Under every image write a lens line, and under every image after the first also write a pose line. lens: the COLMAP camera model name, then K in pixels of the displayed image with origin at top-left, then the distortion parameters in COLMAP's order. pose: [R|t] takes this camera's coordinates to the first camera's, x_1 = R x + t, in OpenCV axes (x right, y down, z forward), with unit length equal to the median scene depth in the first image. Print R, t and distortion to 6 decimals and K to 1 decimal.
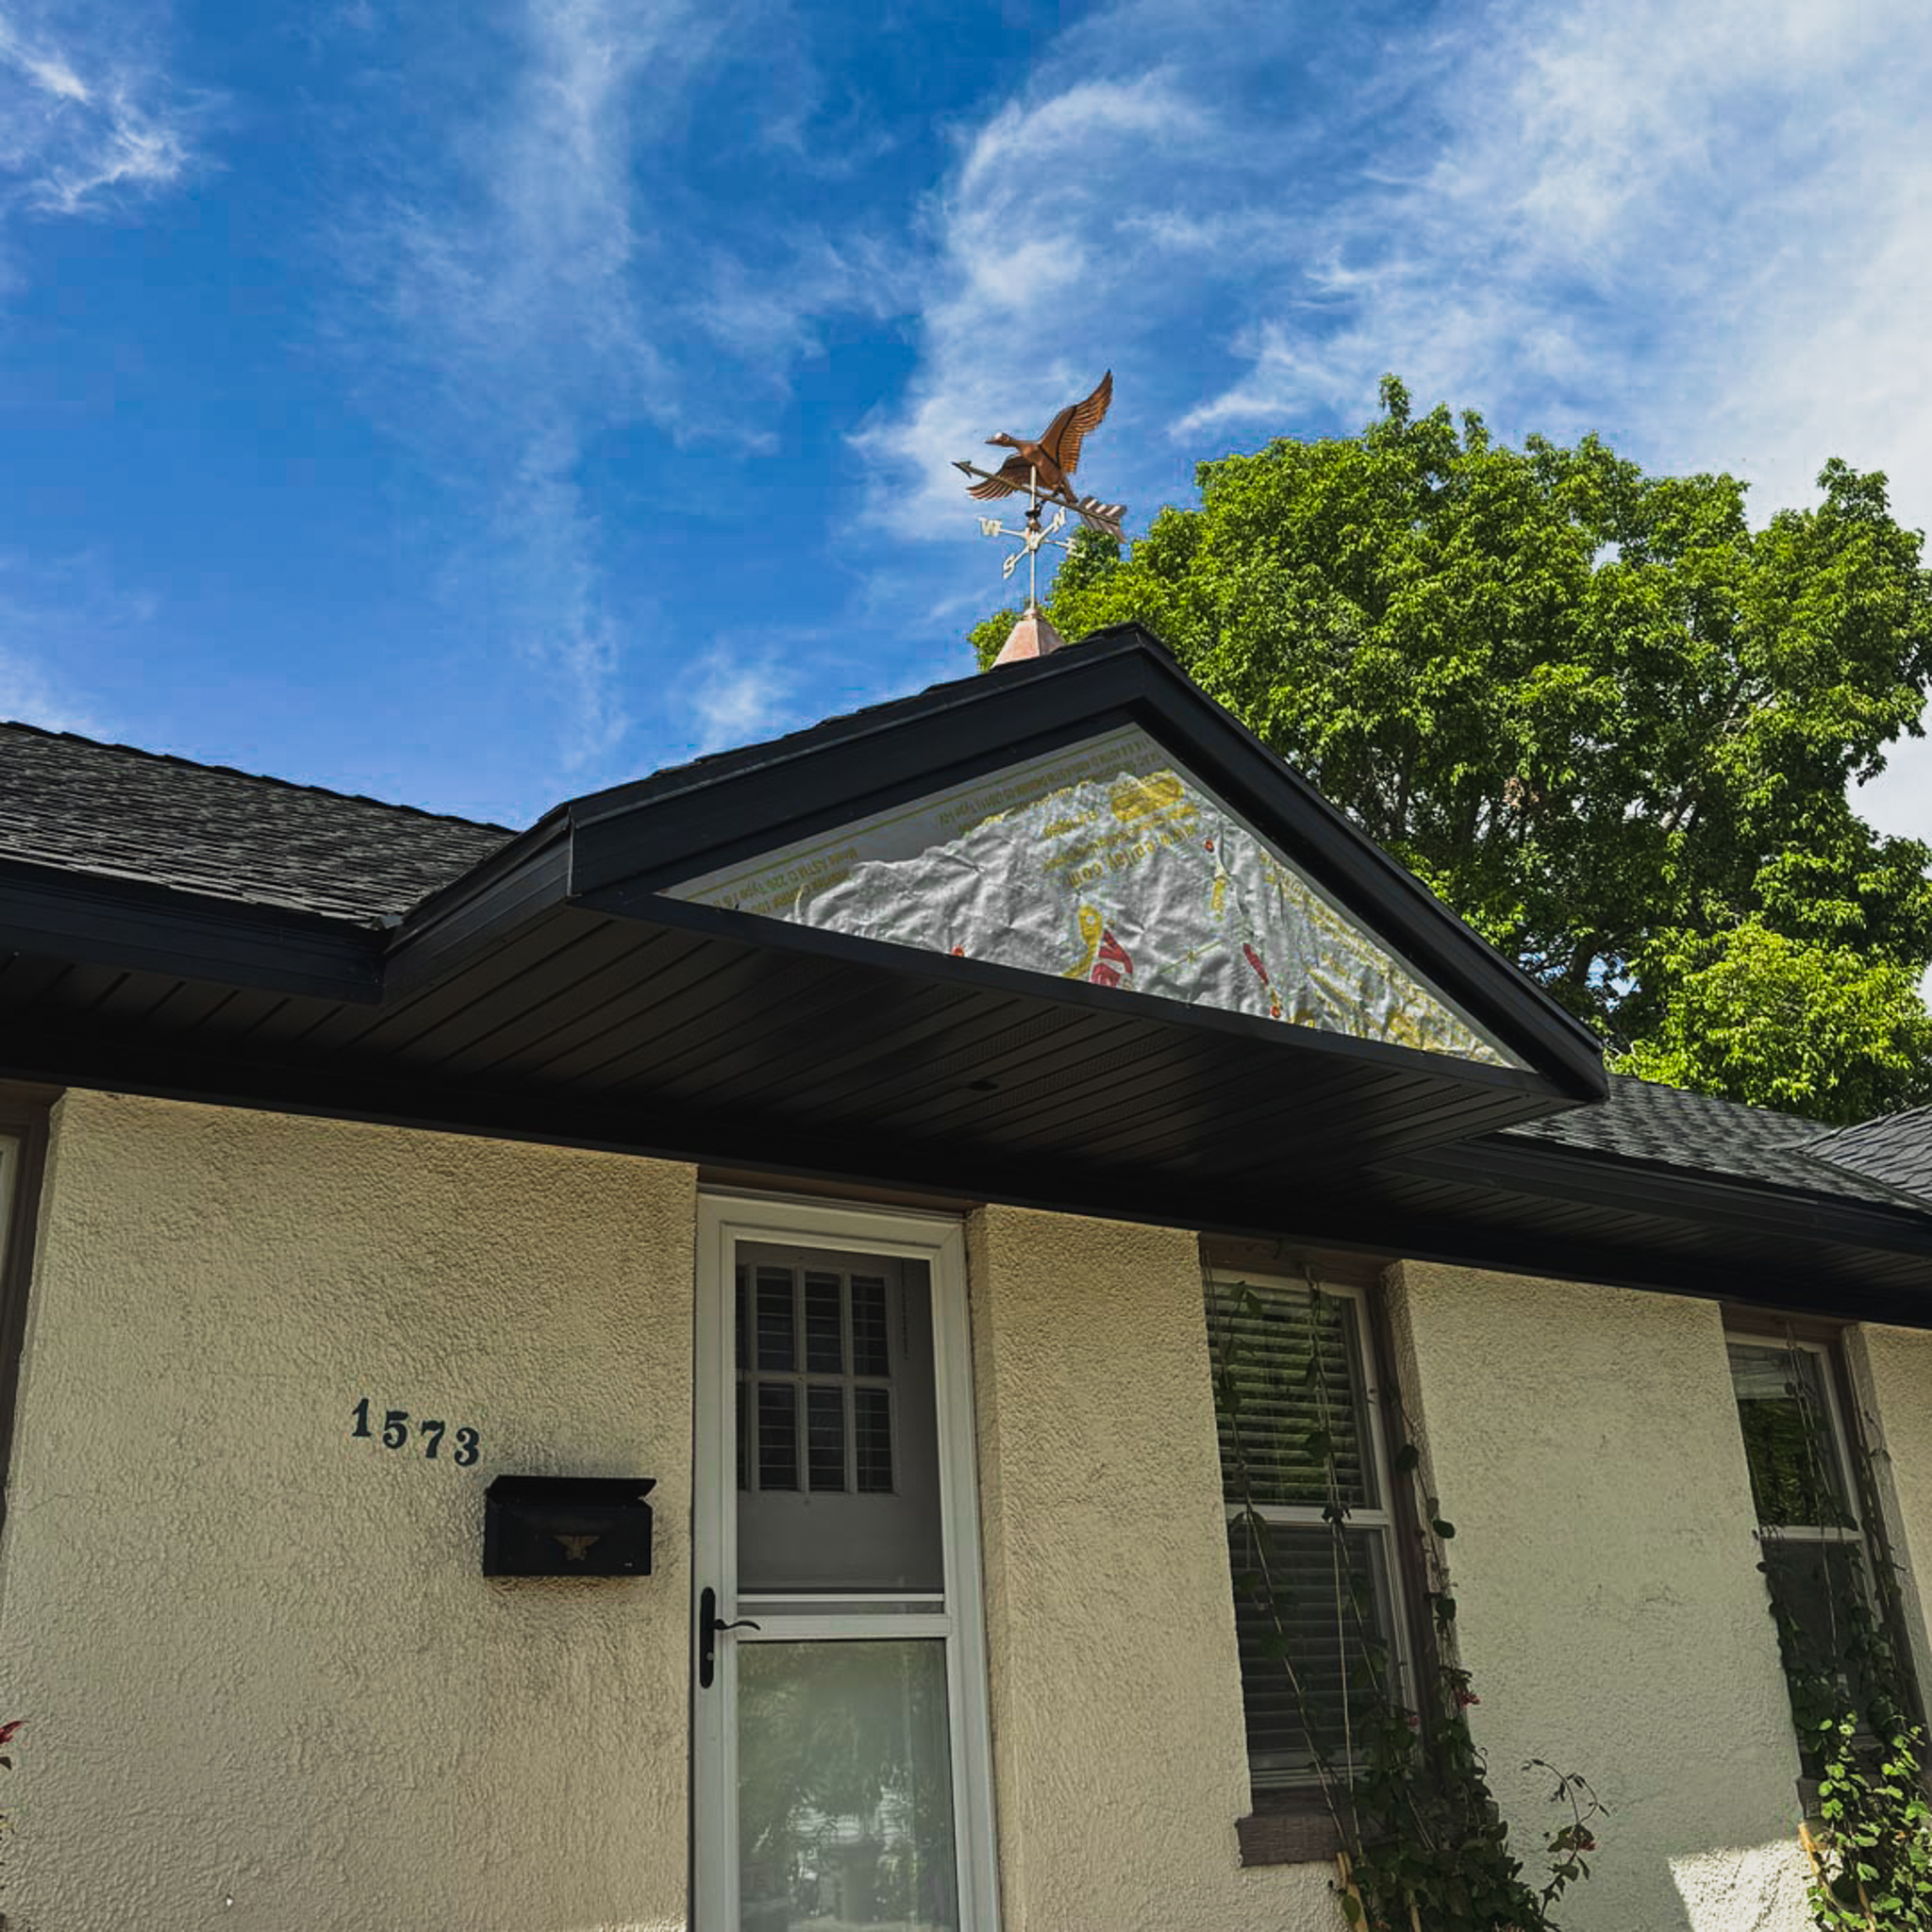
lens RADIAL K [[2139.0, 0, 964.4], [0, 2139.0, 833.1], [0, 0, 1]] dist [0.138380, -0.207805]
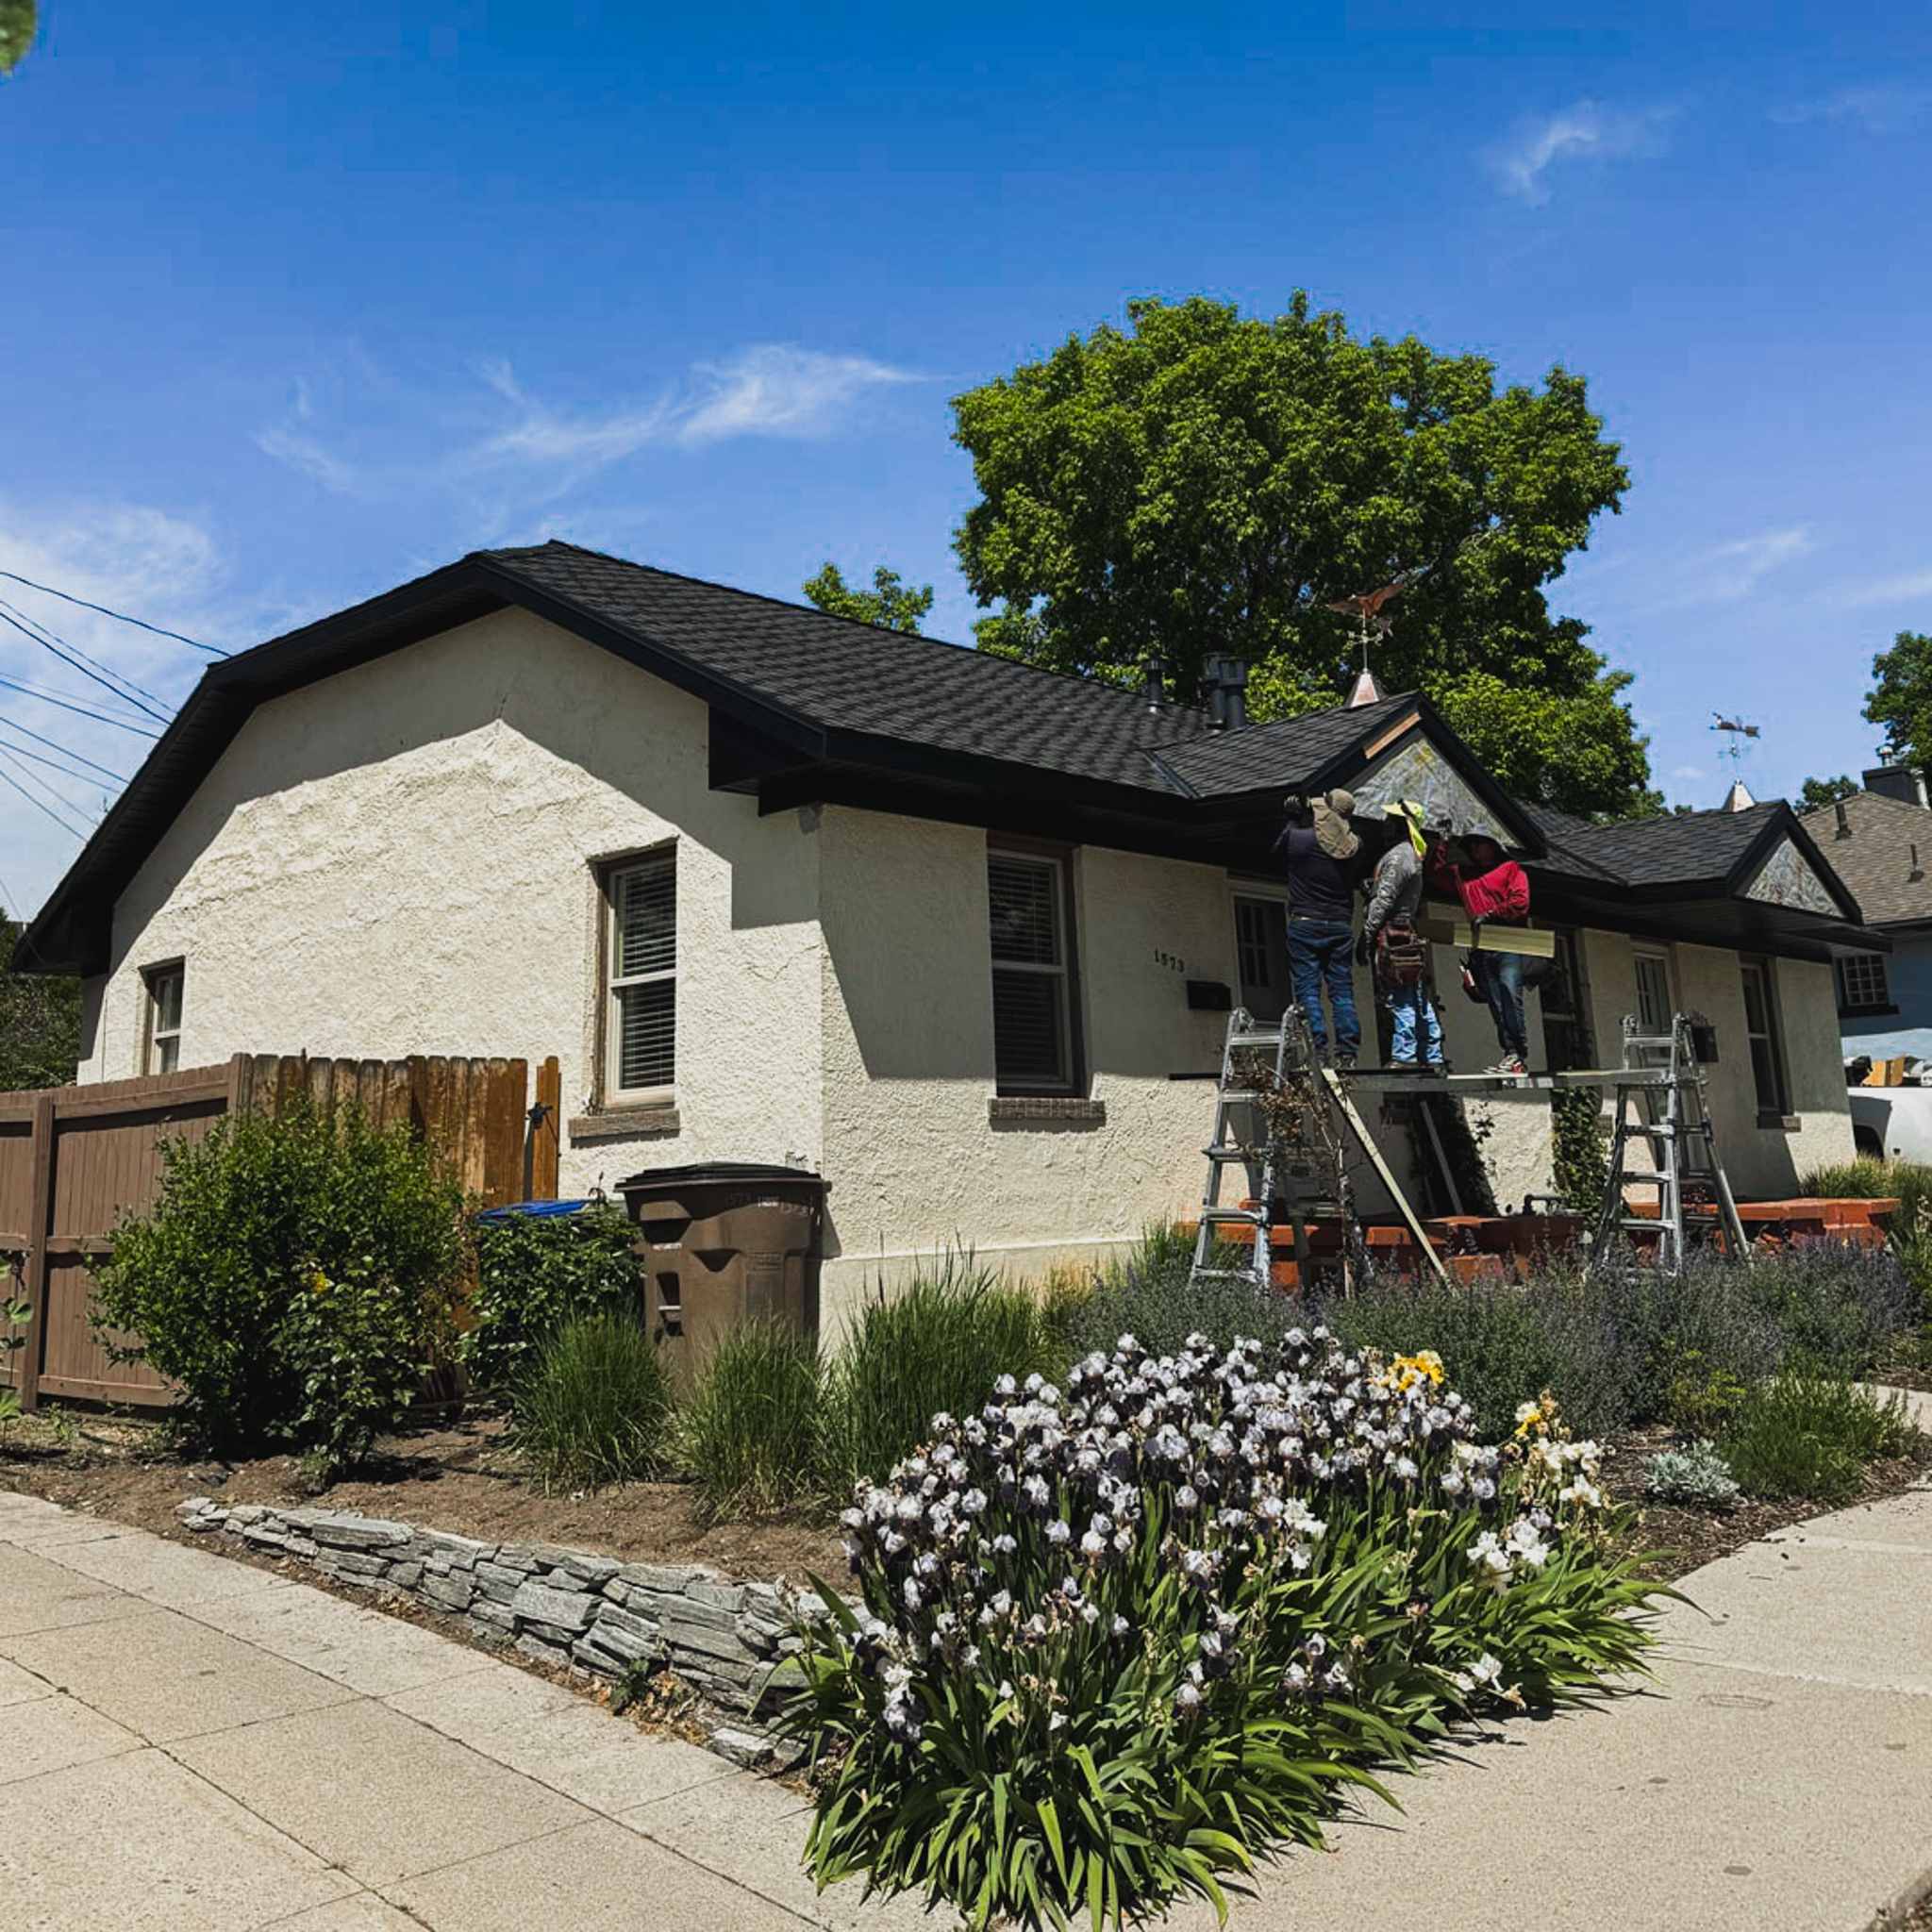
lens RADIAL K [[1876.0, 0, 965.6], [0, 1876.0, 751.3], [0, 0, 1]] dist [0.170192, -0.423779]
pose [[0.986497, 0.053347, 0.154847, -0.232786], [-0.078984, 0.983216, 0.164460, -0.098949], [-0.143475, -0.174470, 0.974154, -0.343791]]
